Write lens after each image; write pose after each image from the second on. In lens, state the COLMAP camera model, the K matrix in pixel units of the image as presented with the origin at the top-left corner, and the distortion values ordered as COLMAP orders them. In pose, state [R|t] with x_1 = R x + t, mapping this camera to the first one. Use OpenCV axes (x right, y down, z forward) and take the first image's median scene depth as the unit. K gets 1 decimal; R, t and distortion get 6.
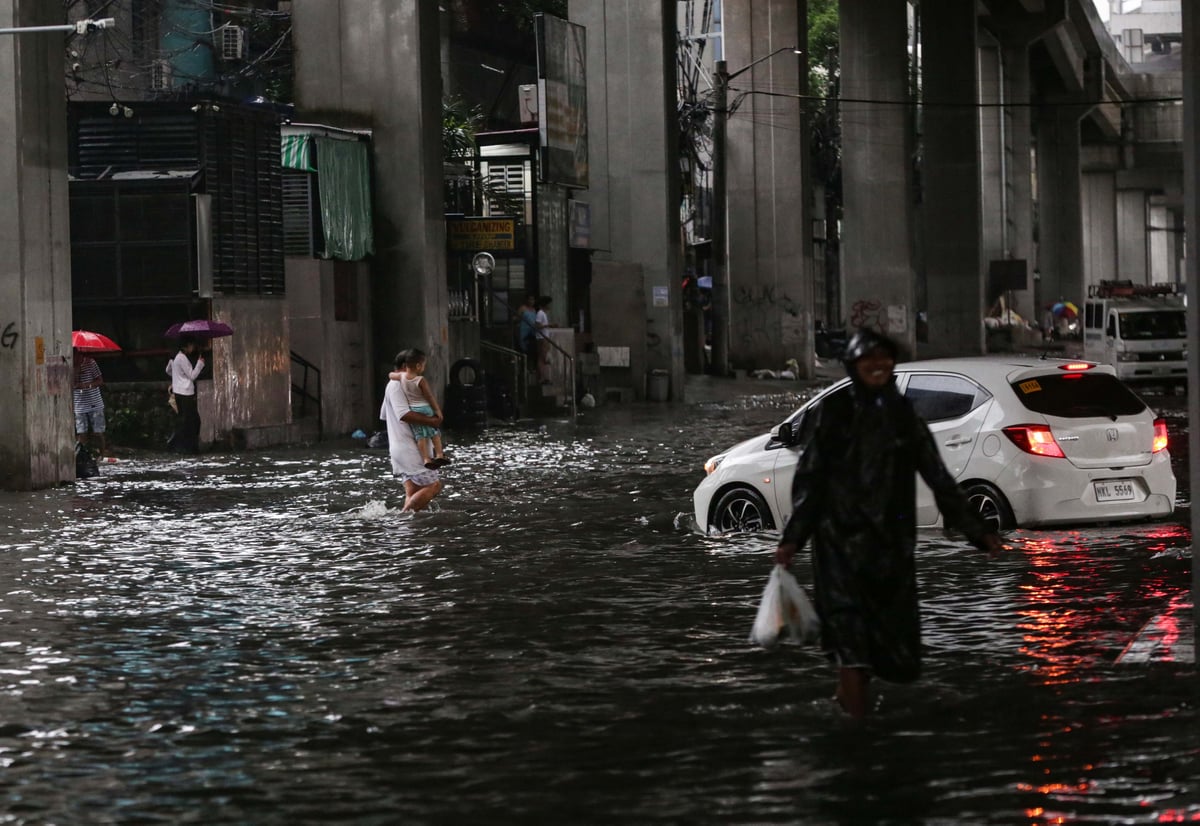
lens RADIAL K [[6413.5, 0, 600.0], [0, 6413.5, 413.0], [0, 0, 1]] dist [0.991881, -0.910663]
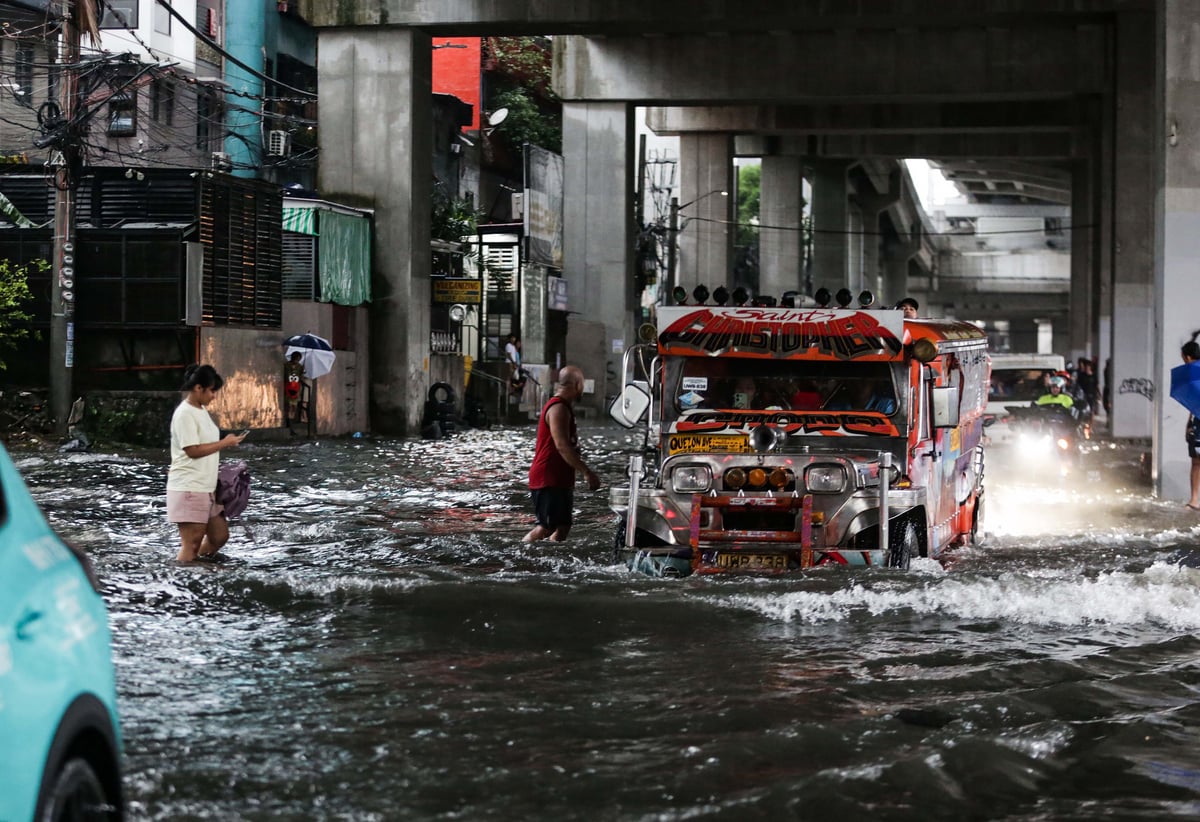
lens RADIAL K [[6718.7, 0, 600.0], [0, 6718.7, 411.0], [0, 0, 1]] dist [-0.427005, 8.583771]
pose [[0.998741, 0.037133, 0.033739, -0.040533], [-0.036968, 0.999301, -0.005502, 0.004701], [-0.033920, 0.004248, 0.999416, -0.478205]]
